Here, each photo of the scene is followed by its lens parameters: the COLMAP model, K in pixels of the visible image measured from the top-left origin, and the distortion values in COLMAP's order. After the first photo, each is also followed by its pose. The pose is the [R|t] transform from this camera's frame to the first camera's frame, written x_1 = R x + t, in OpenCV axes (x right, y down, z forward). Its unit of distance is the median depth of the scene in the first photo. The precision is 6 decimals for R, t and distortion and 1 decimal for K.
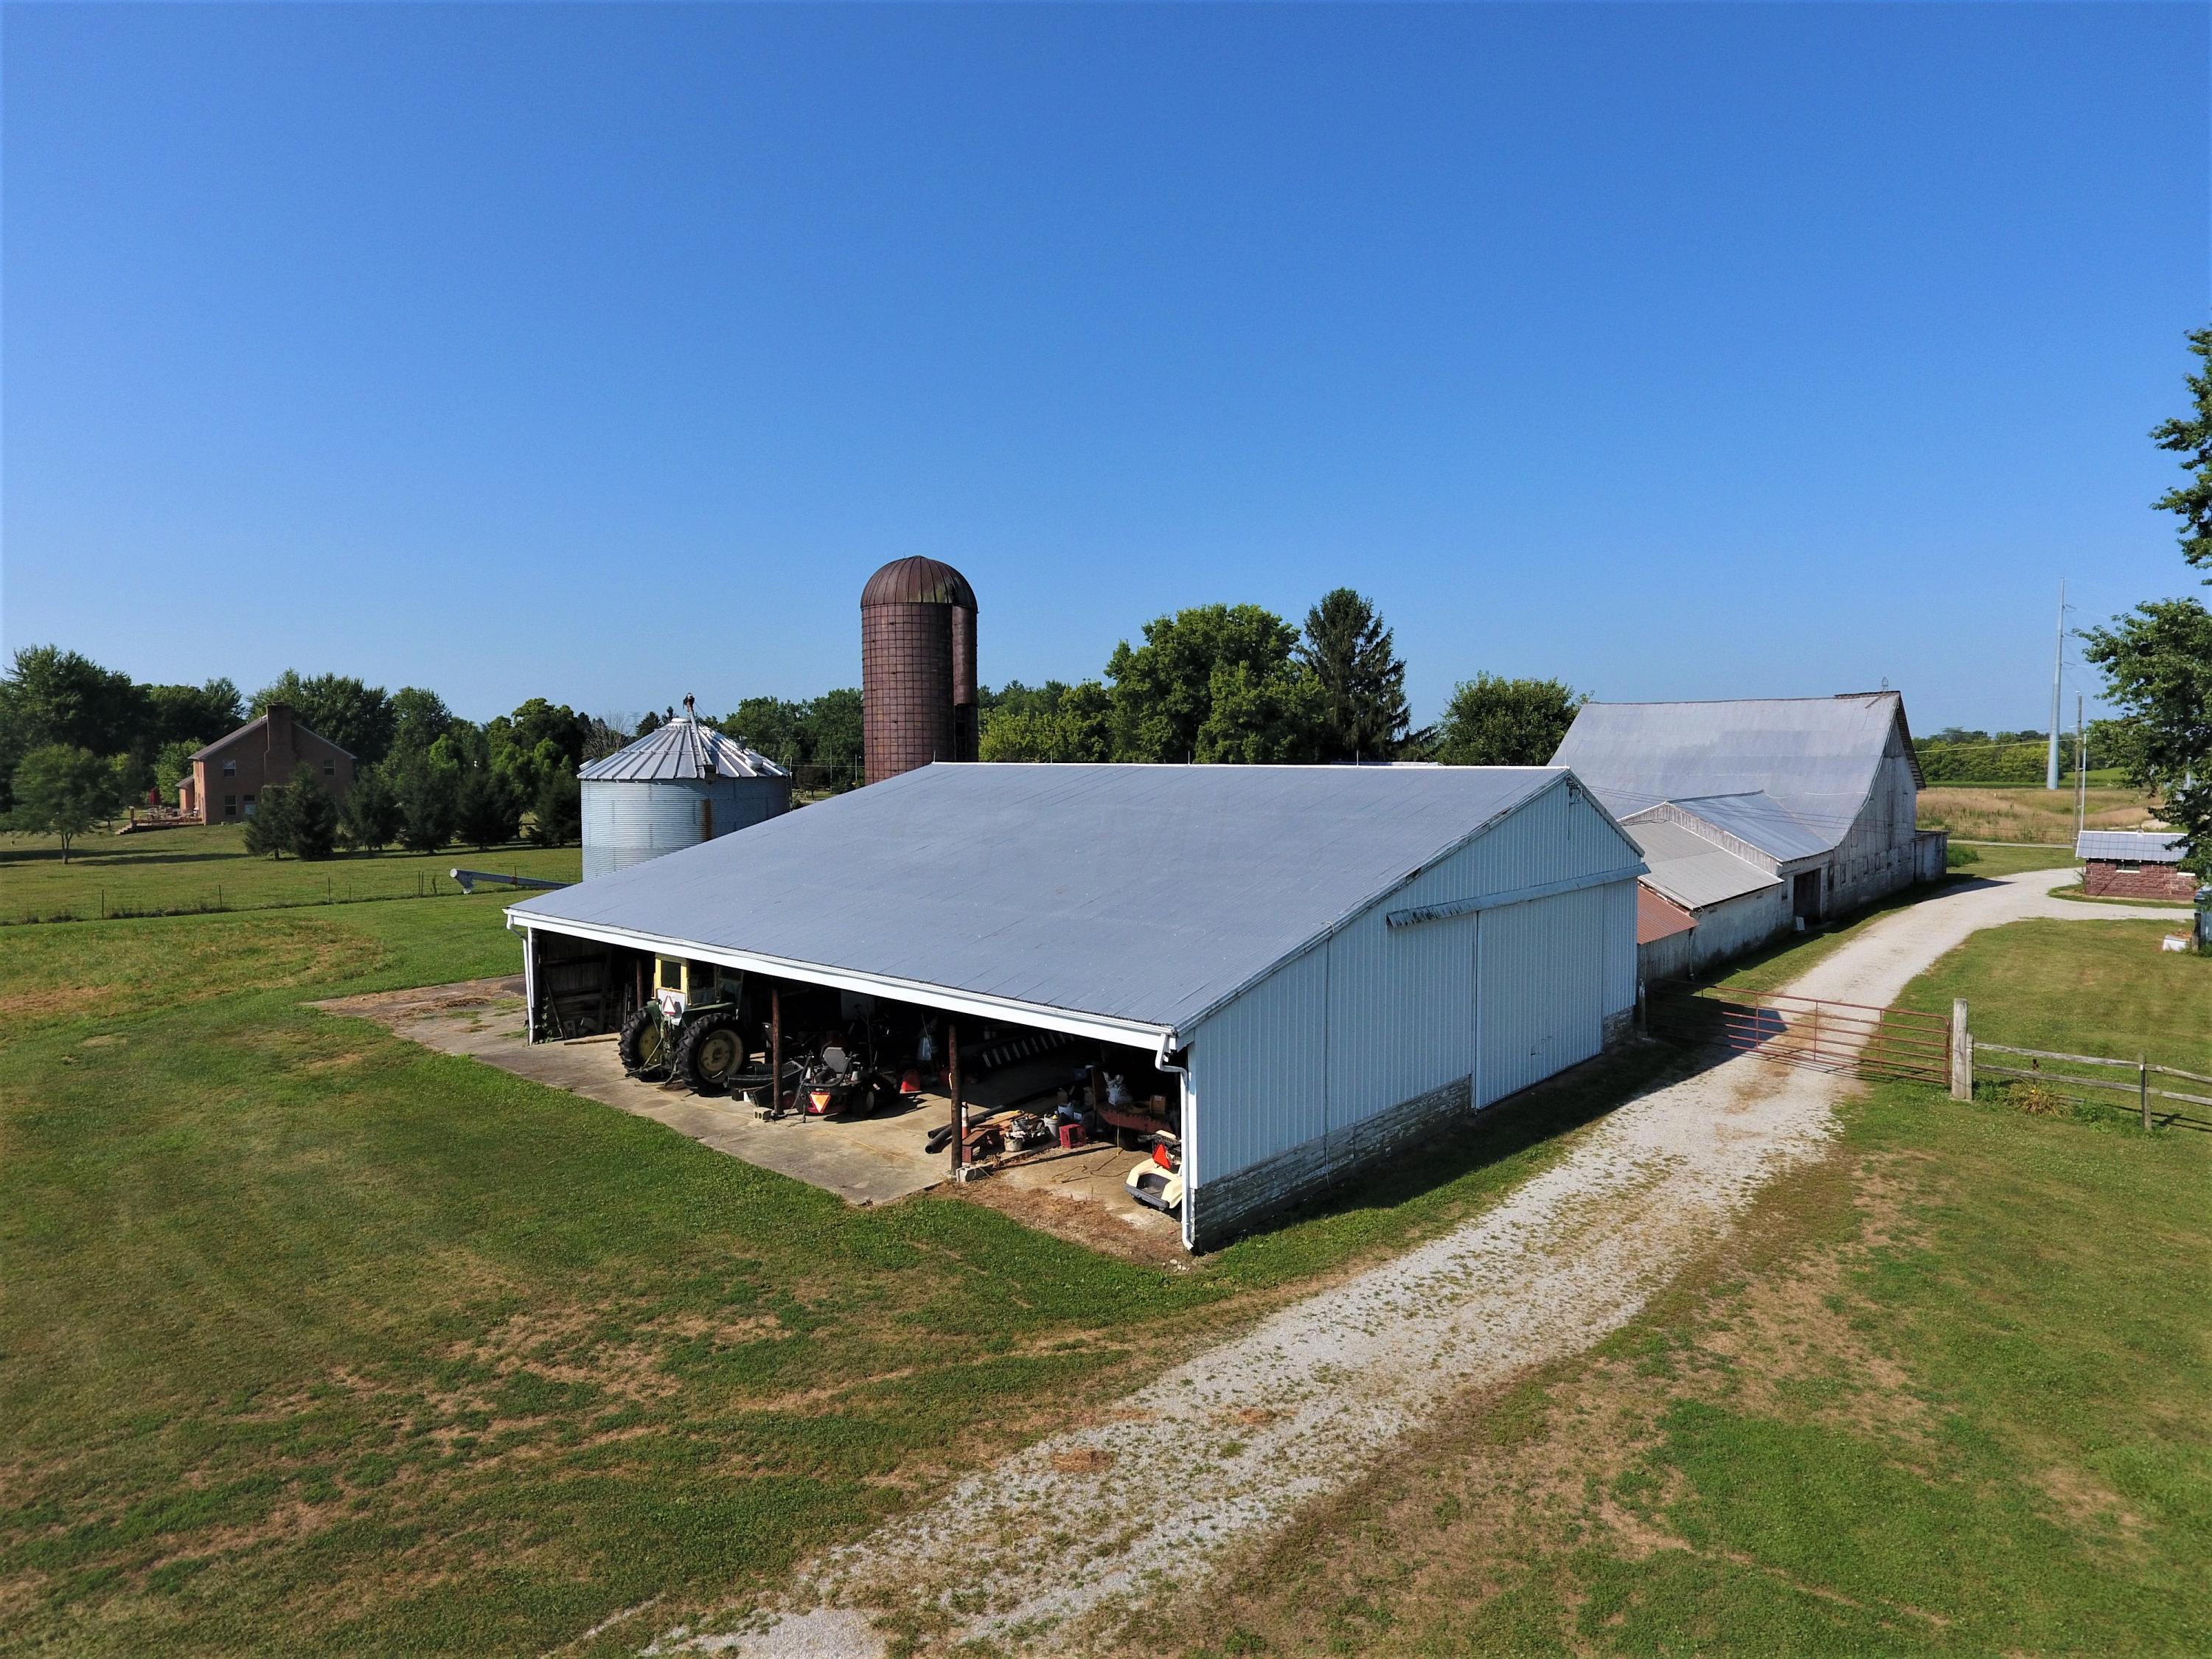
lens RADIAL K [[1287.2, 0, 1111.0], [0, 1287.2, 815.2], [0, 0, 1]] dist [-0.004907, -0.001484]
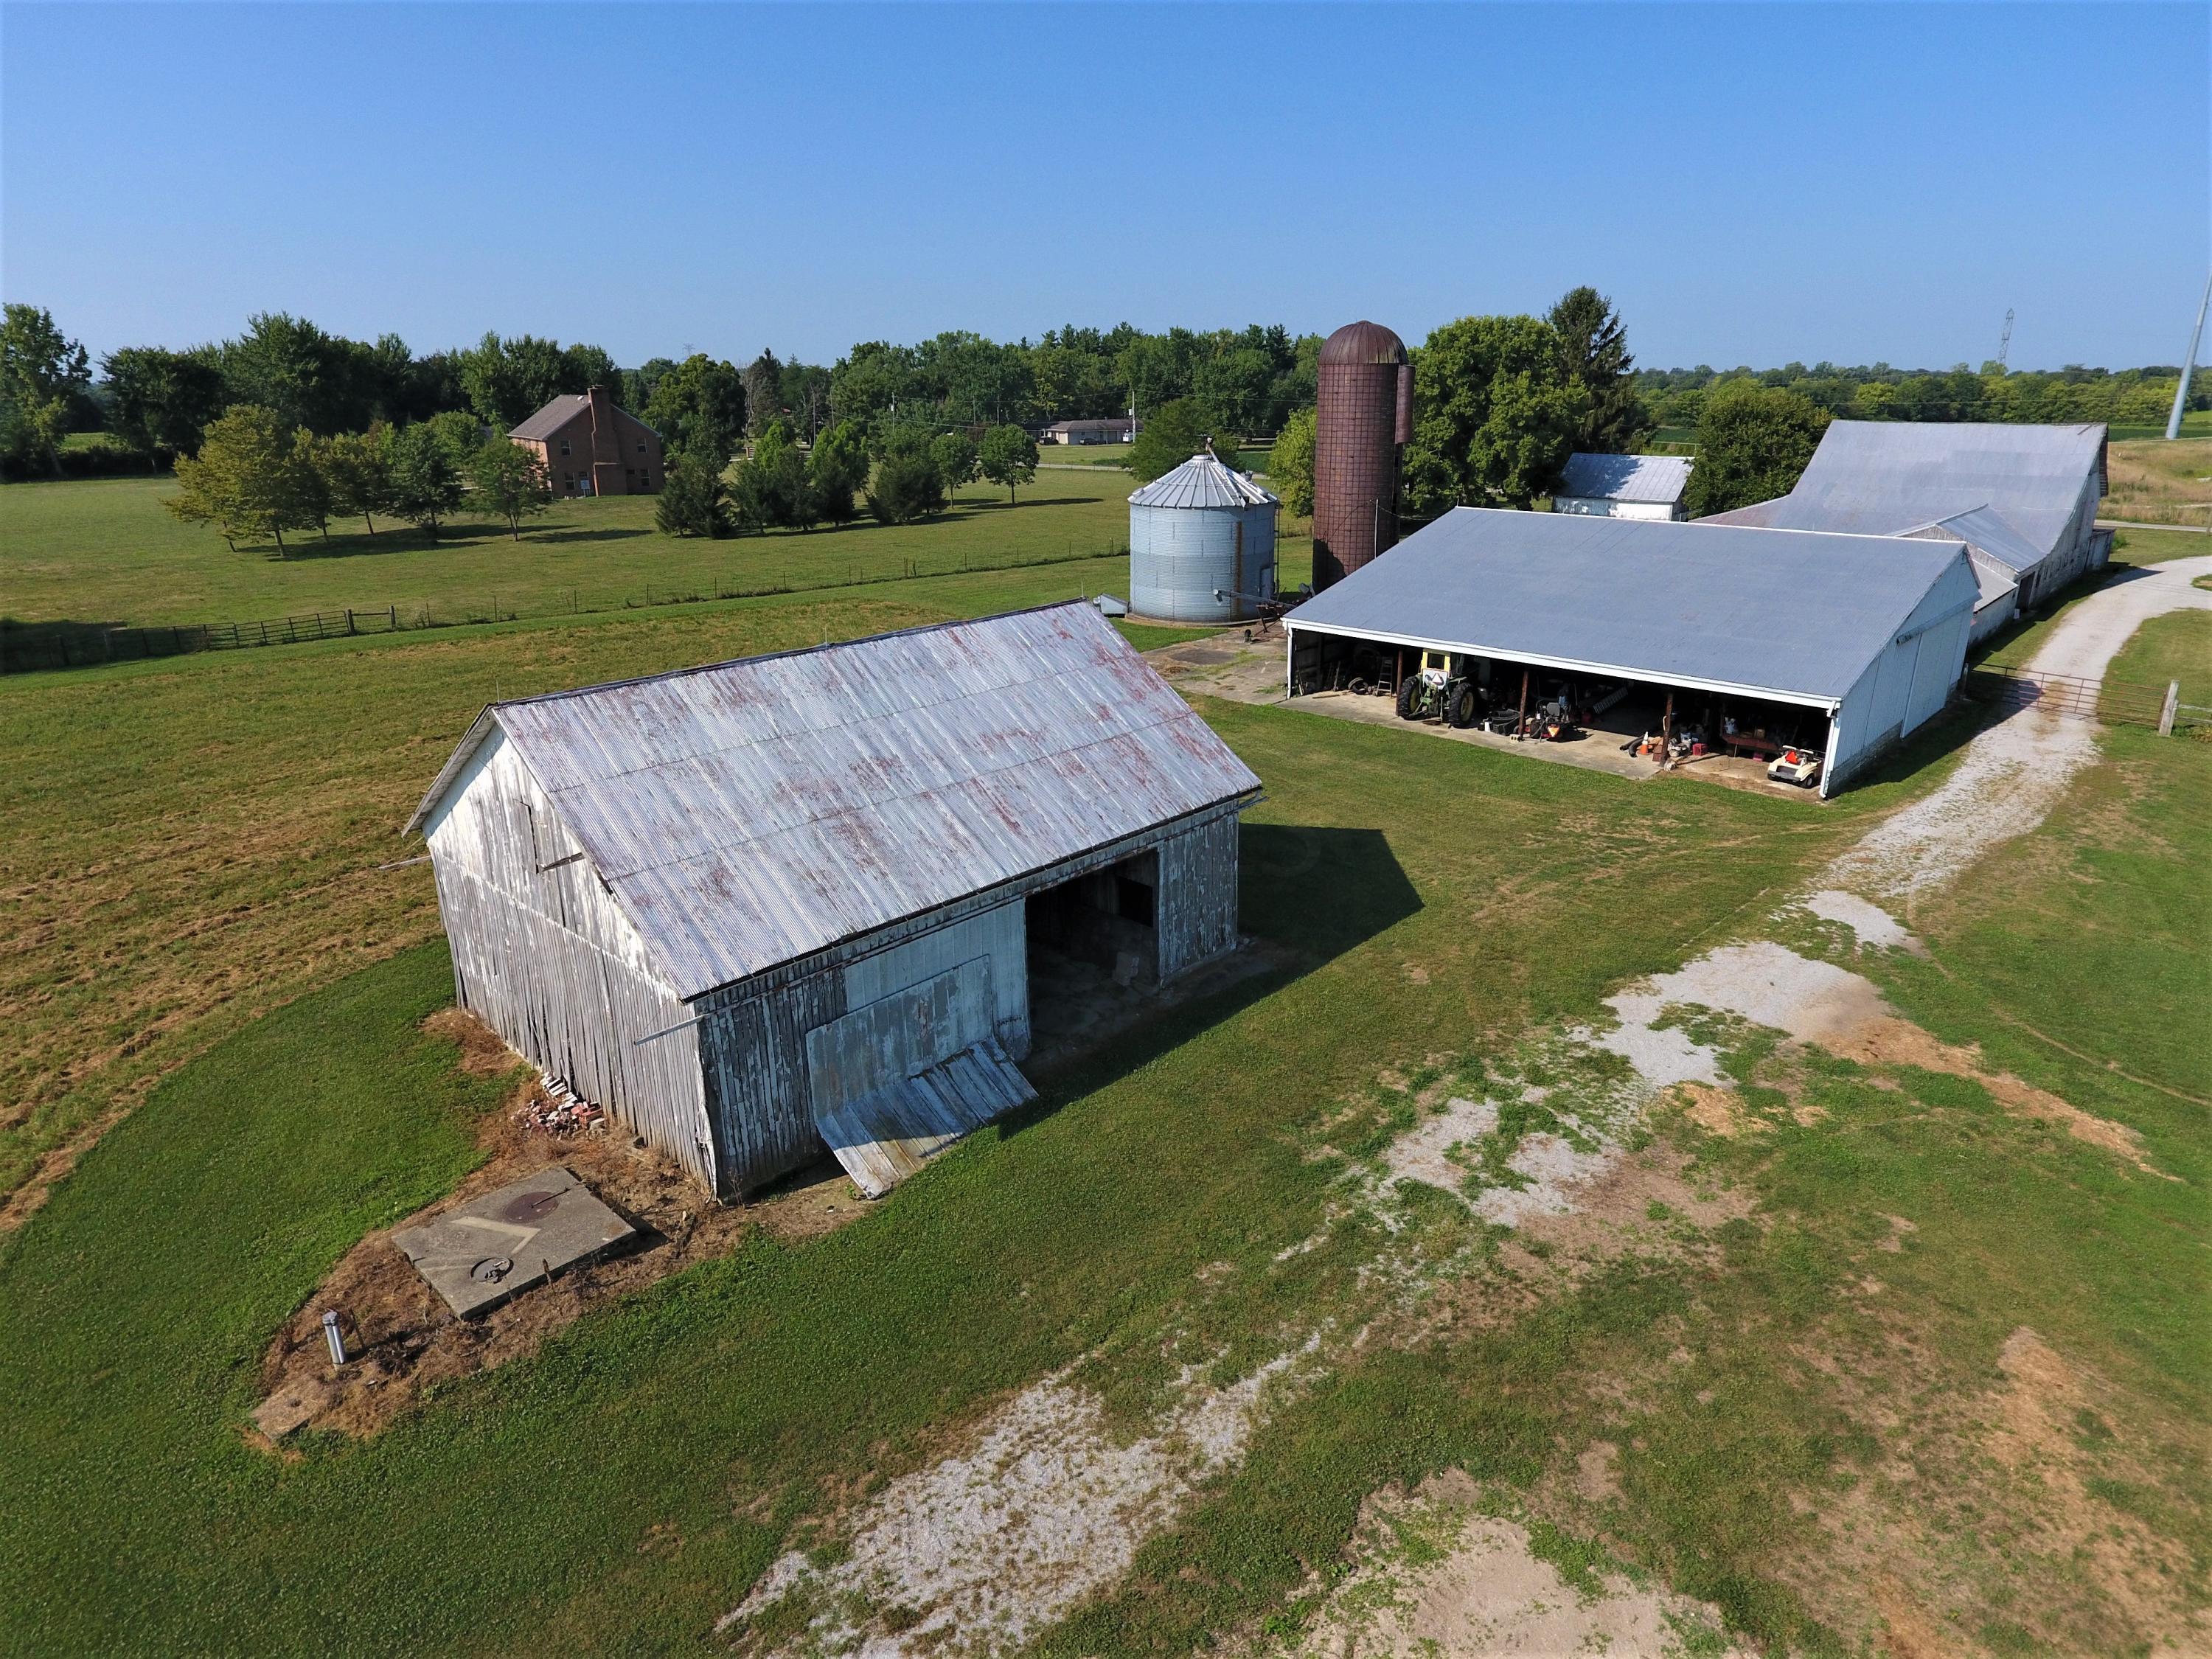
lens RADIAL K [[1287.2, 0, 1111.0], [0, 1287.2, 815.2], [0, 0, 1]] dist [-0.004907, -0.001484]
pose [[0.999531, 0.008407, -0.029462, -0.779922], [-0.000020, 0.961794, 0.273775, -0.167424], [0.030638, -0.273646, 0.961343, -0.826978]]
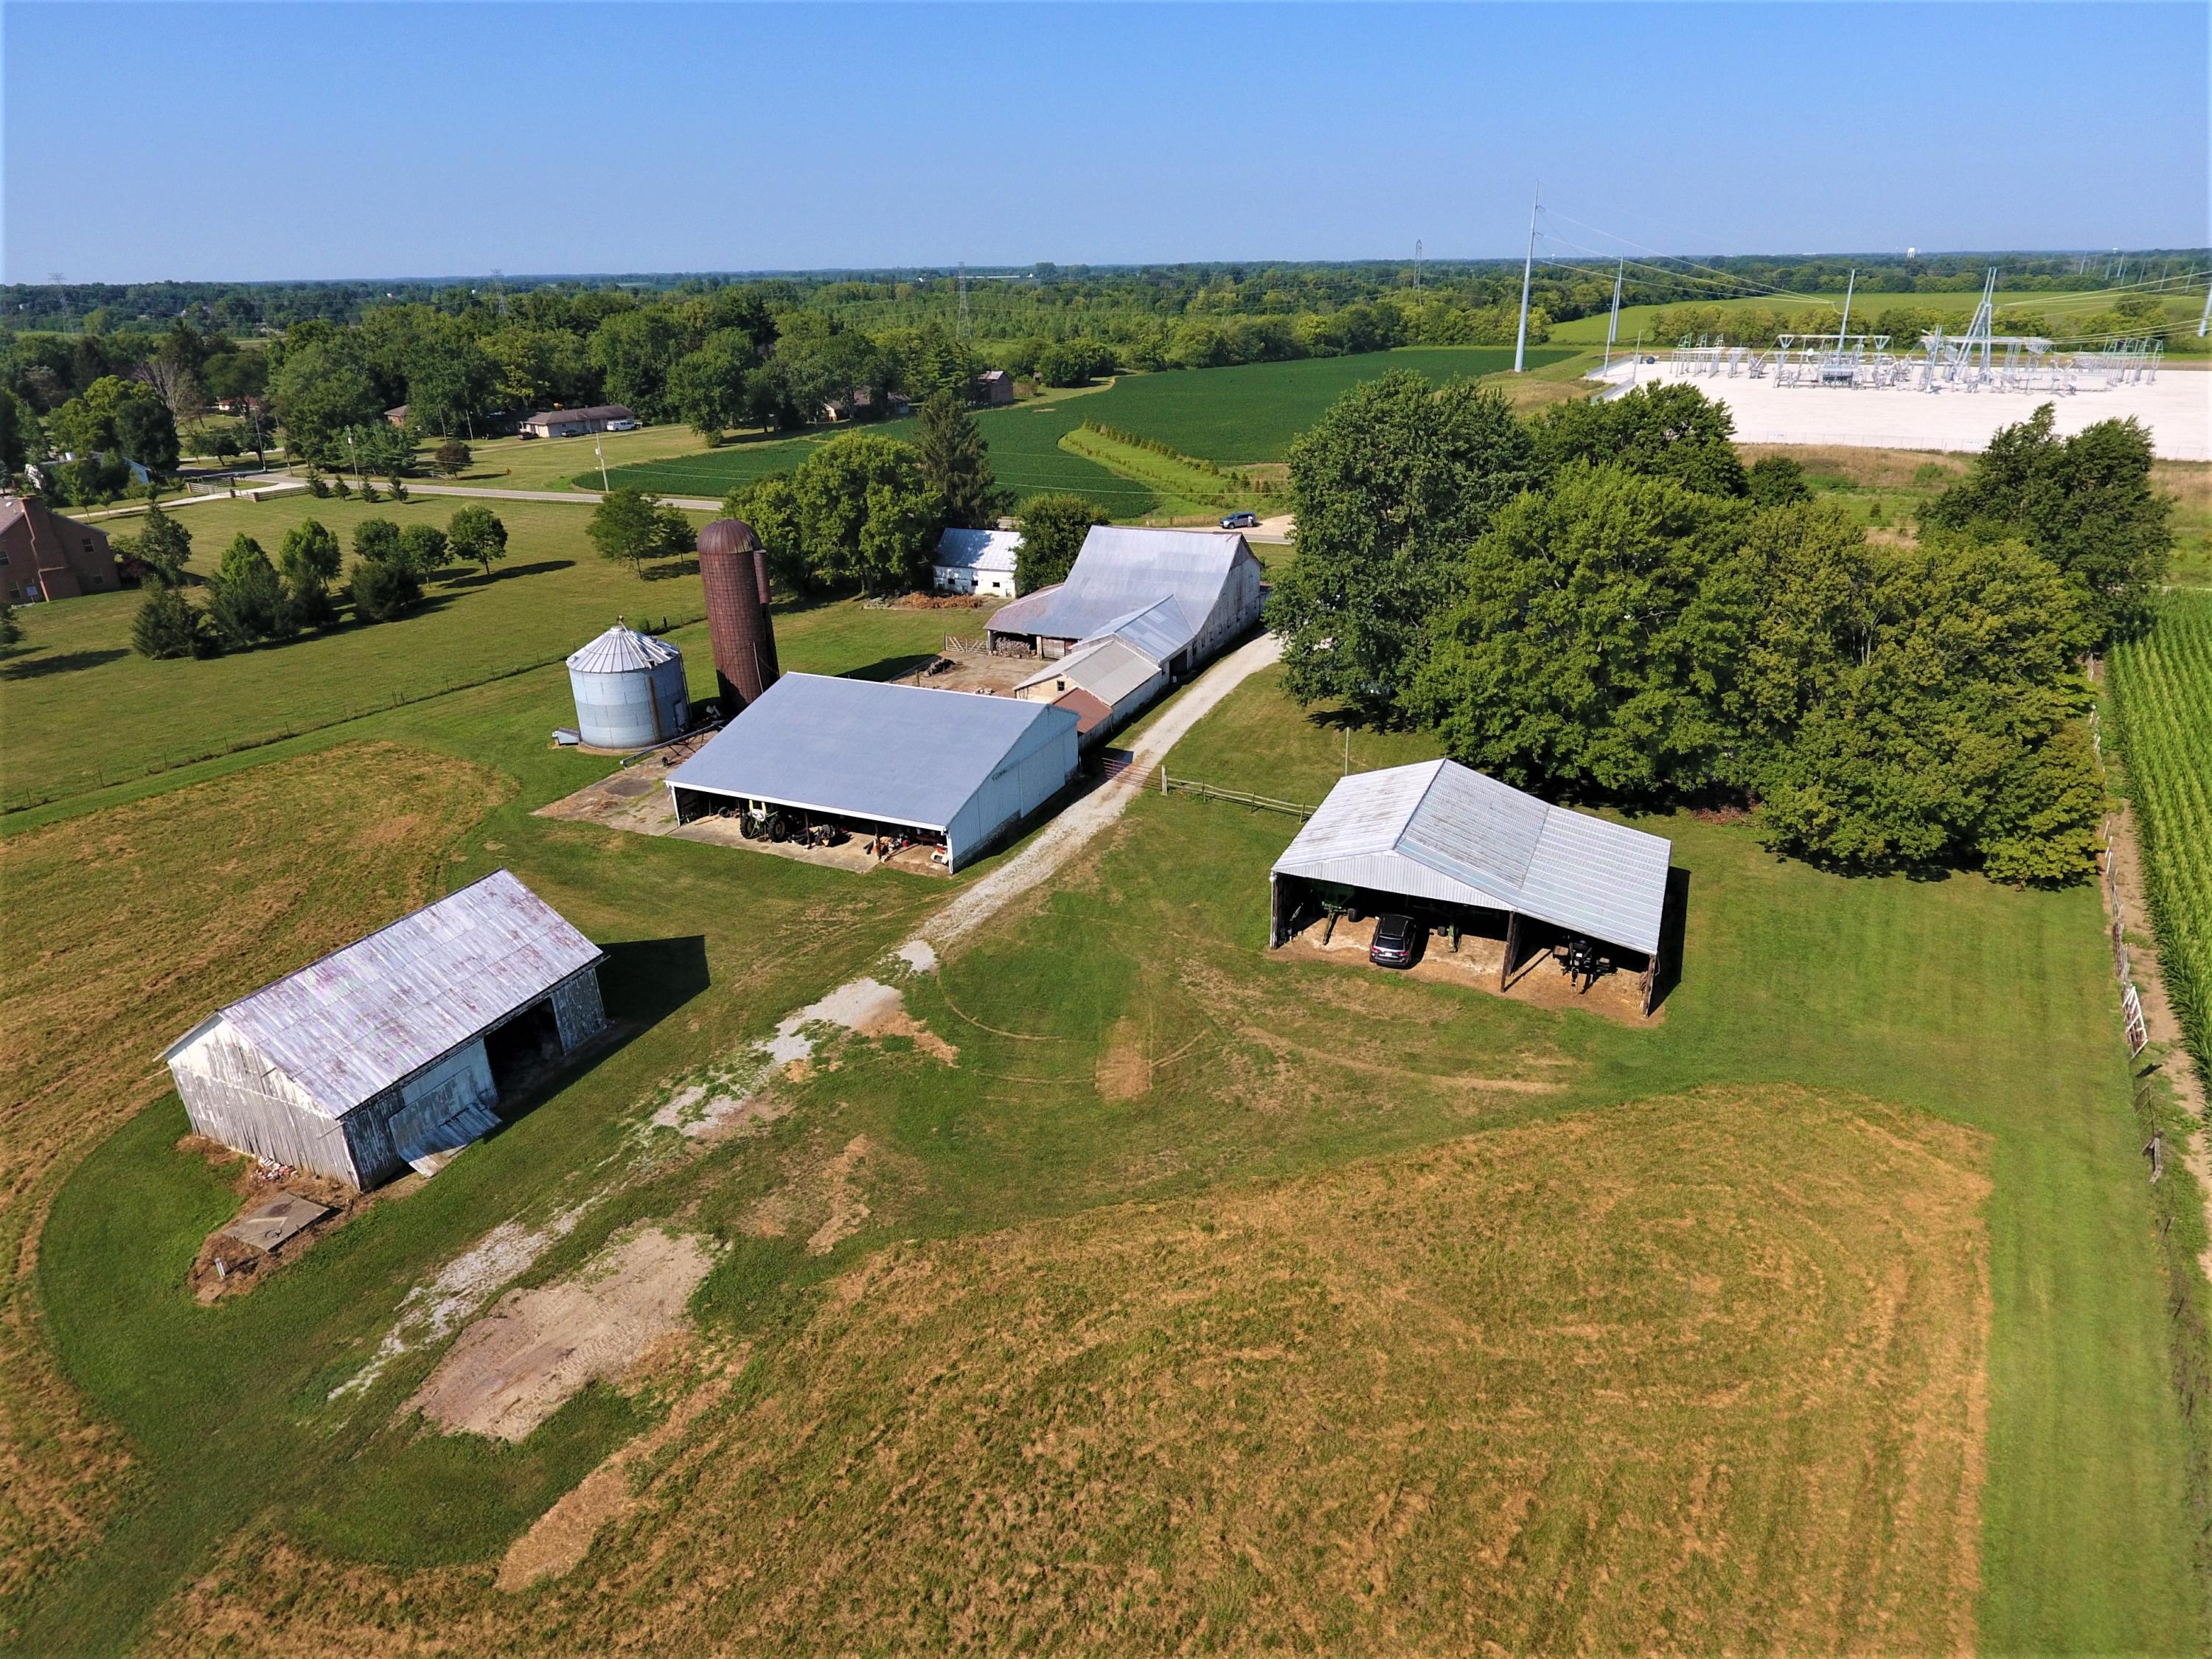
lens RADIAL K [[1318.9, 0, 1106.0], [0, 1318.9, 829.5], [0, 0, 1]] dist [-0.000241, -0.002288]
pose [[0.953652, -0.129888, 0.271433, -0.433011], [0.028520, 0.936995, 0.348175, -0.909204], [-0.299556, -0.324297, 0.897272, -2.104967]]
